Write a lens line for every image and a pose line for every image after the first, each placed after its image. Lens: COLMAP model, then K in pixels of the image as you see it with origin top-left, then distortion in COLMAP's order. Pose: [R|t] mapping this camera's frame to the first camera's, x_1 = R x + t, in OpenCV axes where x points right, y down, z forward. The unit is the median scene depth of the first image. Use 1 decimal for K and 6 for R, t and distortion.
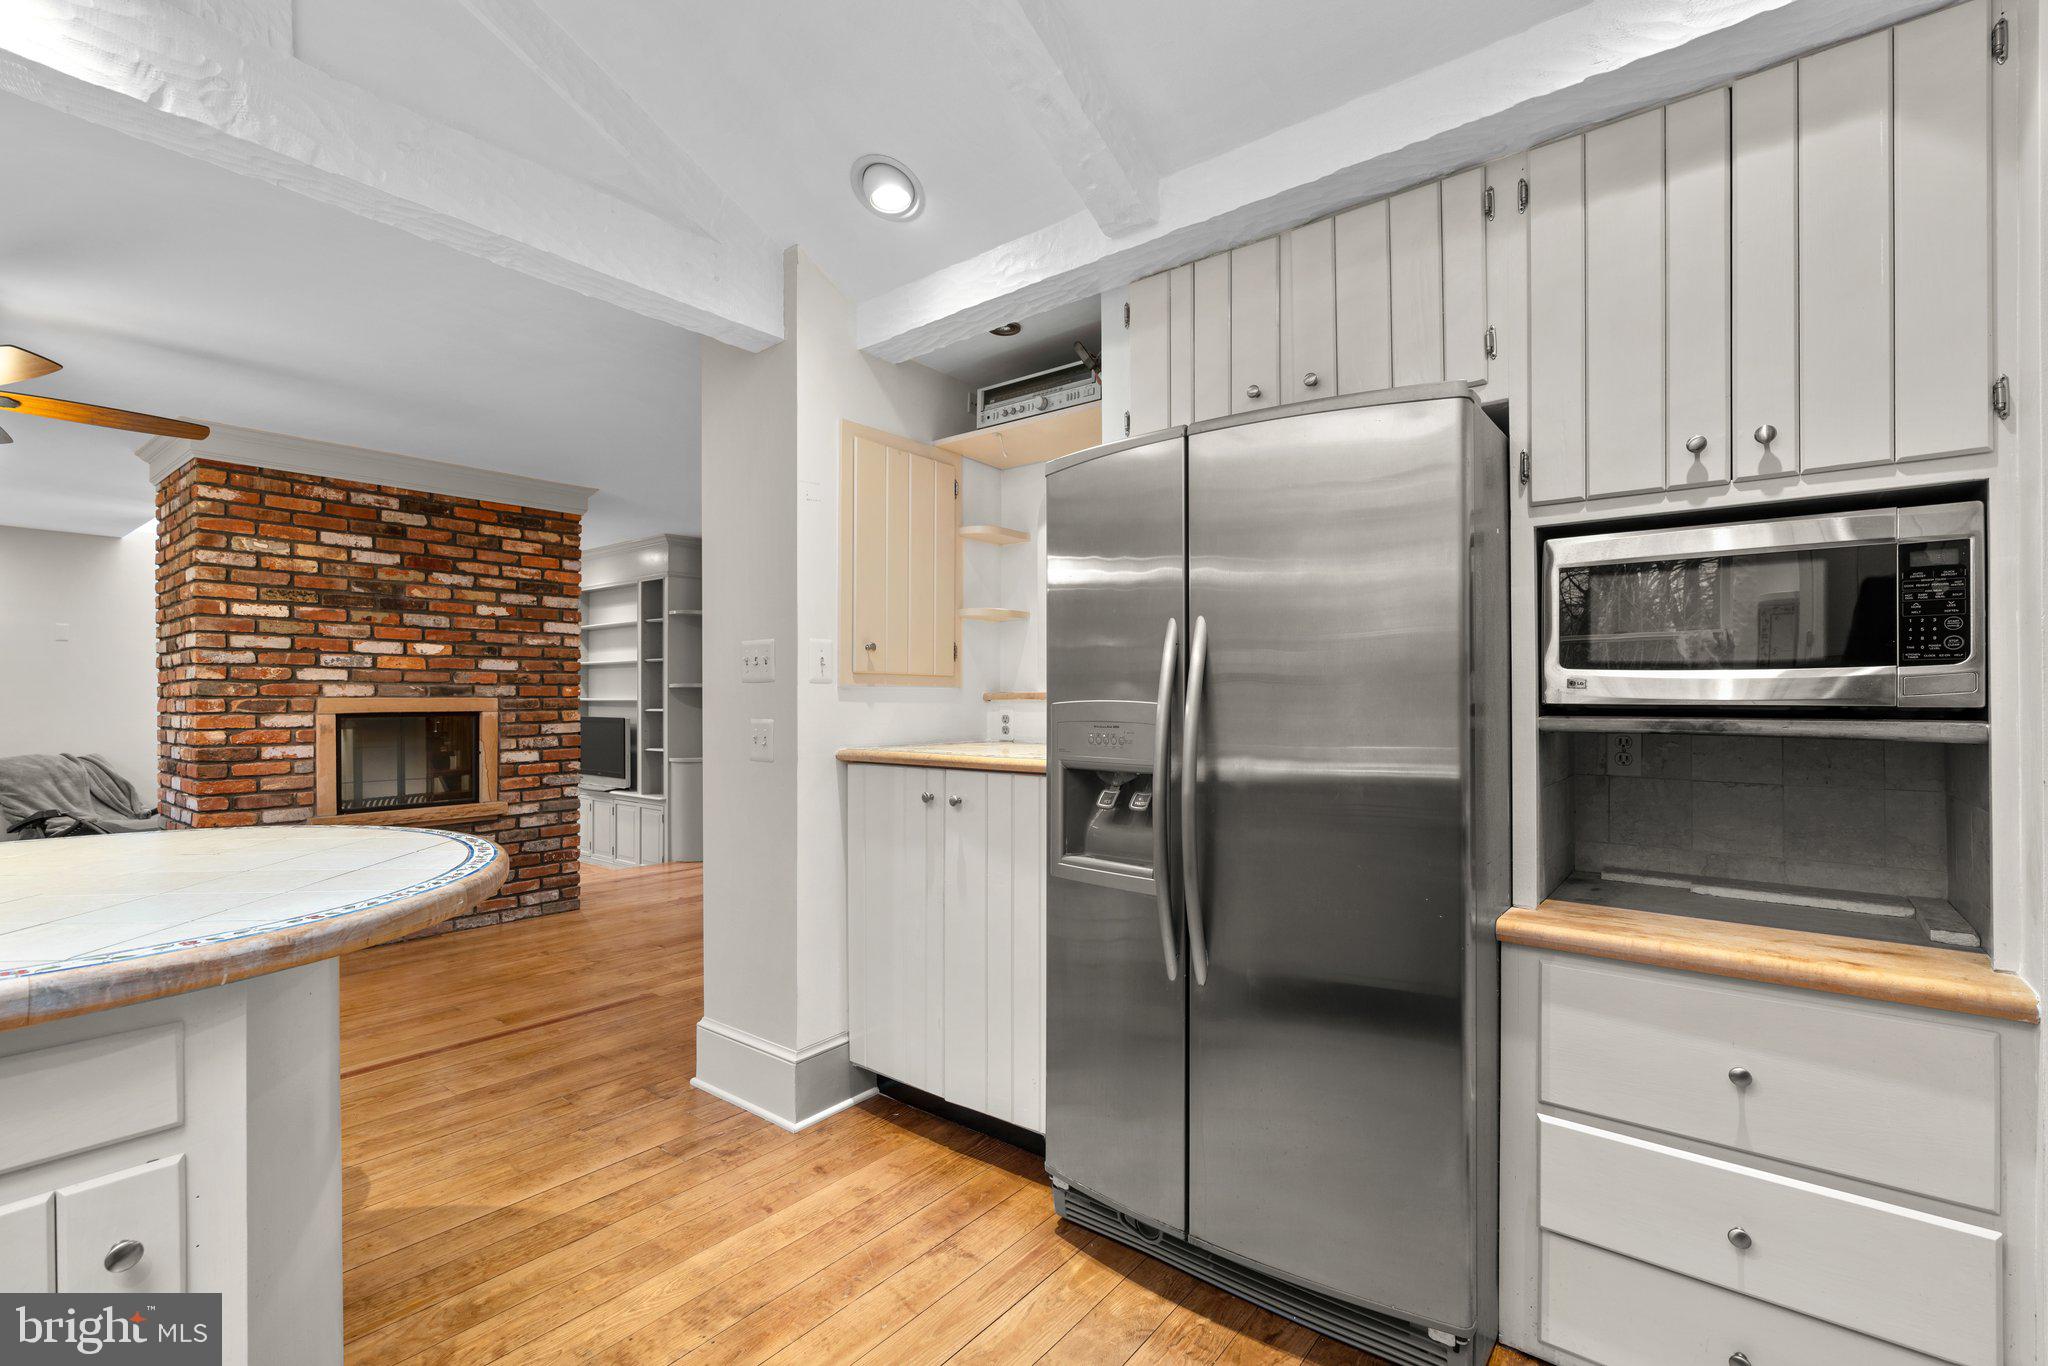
lens RADIAL K [[919.7, 0, 1027.3], [0, 919.7, 682.1], [0, 0, 1]] dist [-0.008946, 0.002722]
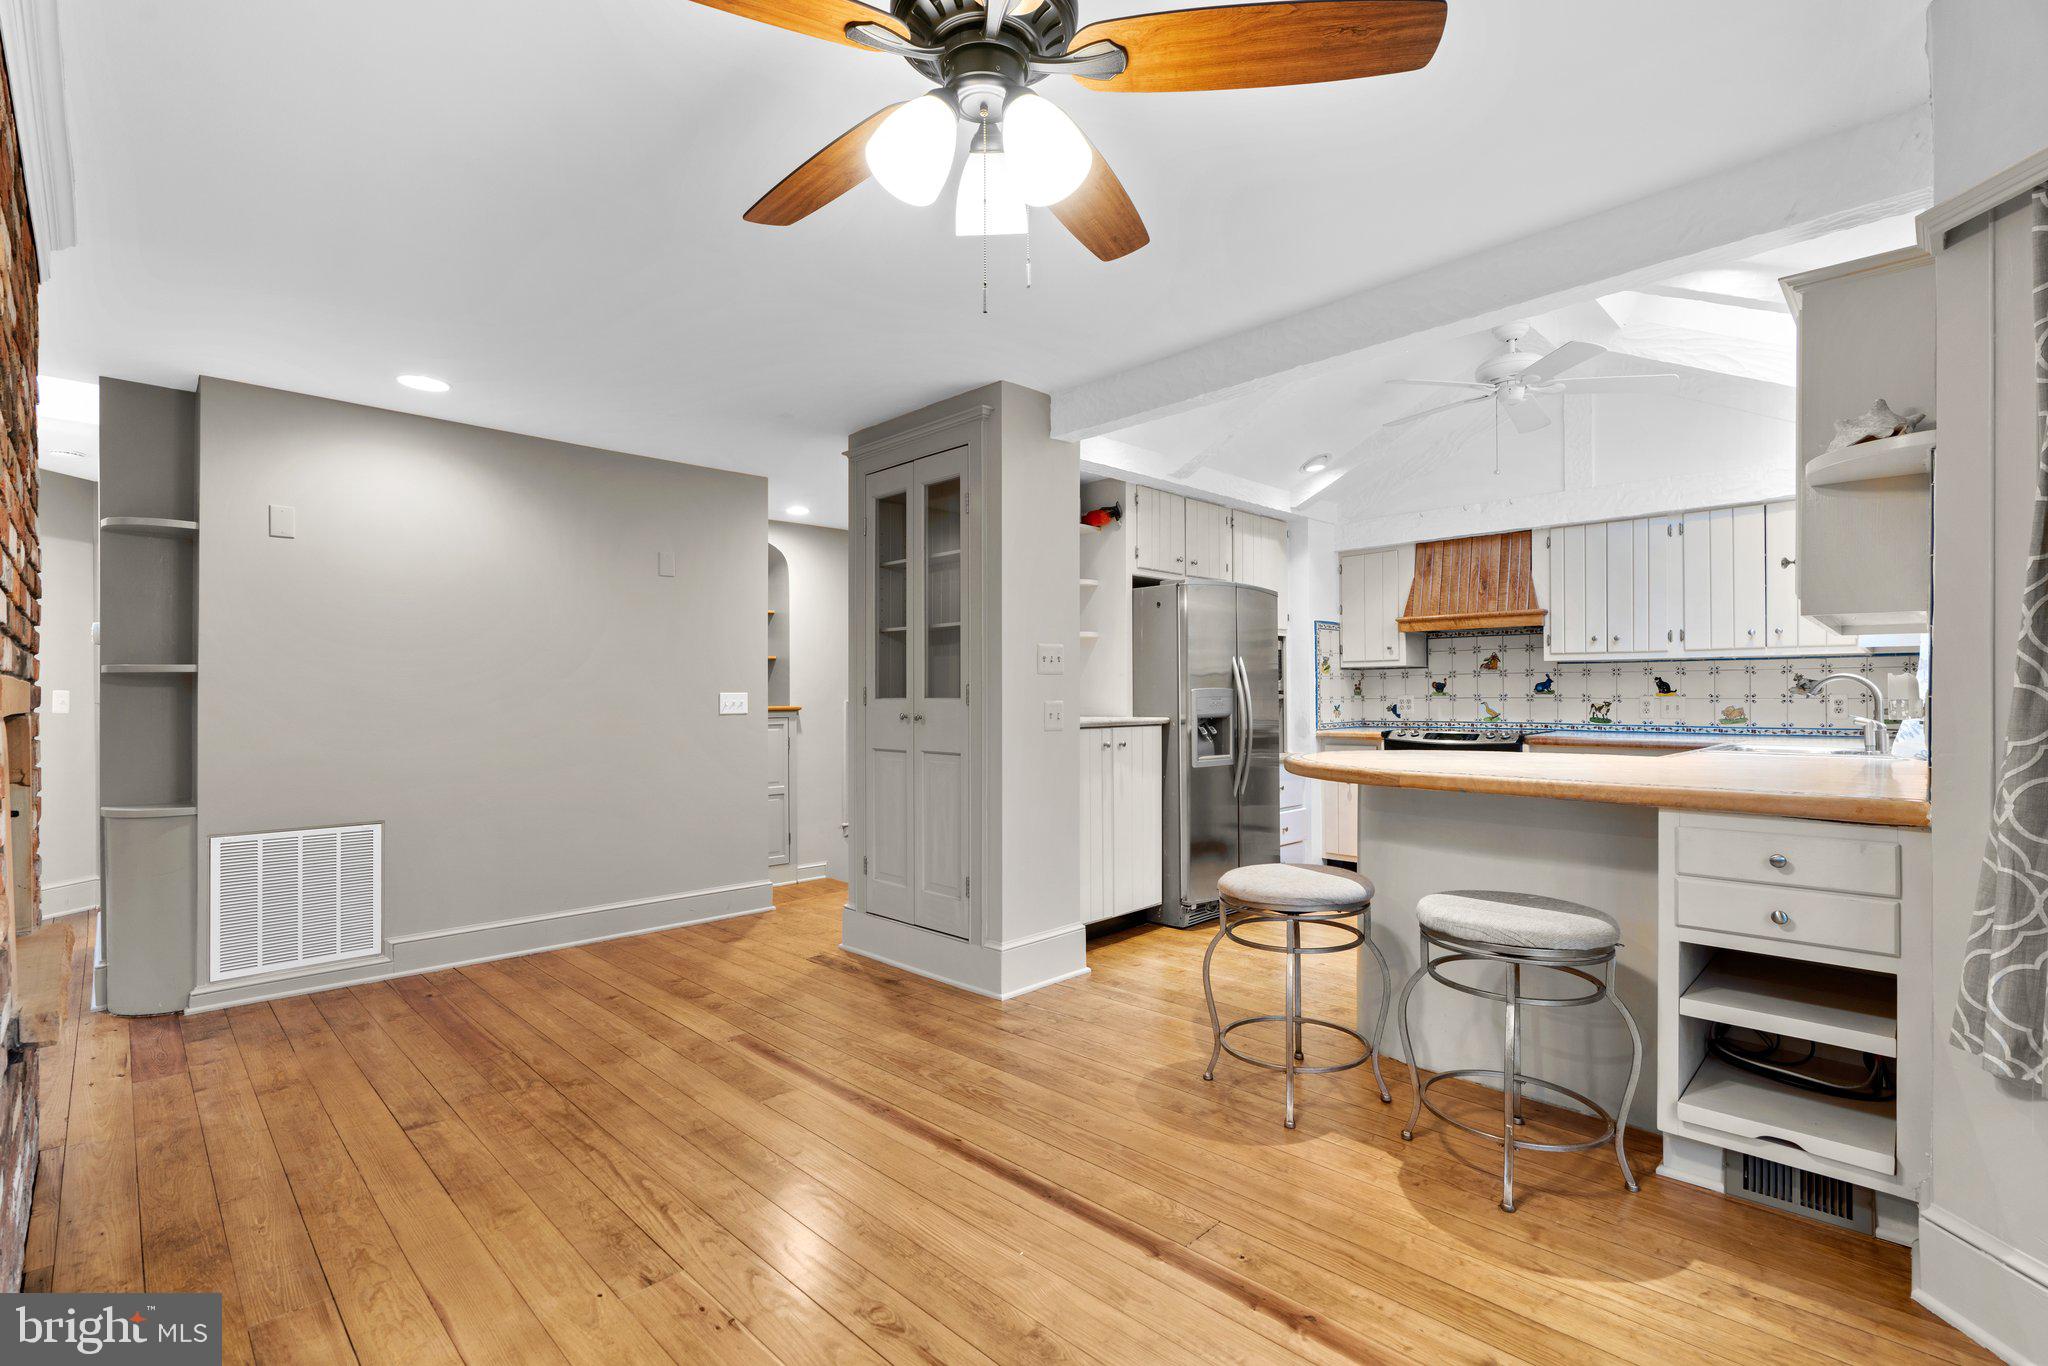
lens RADIAL K [[919.7, 0, 1025.2], [0, 919.7, 693.4], [0, 0, 1]] dist [-0.008946, 0.002722]
pose [[0.111285, -0.001348, 0.993788, -1.740962], [-0.012150, 0.999922, 0.002717, 0.026402], [-0.993714, -0.012377, 0.111260, 0.920960]]
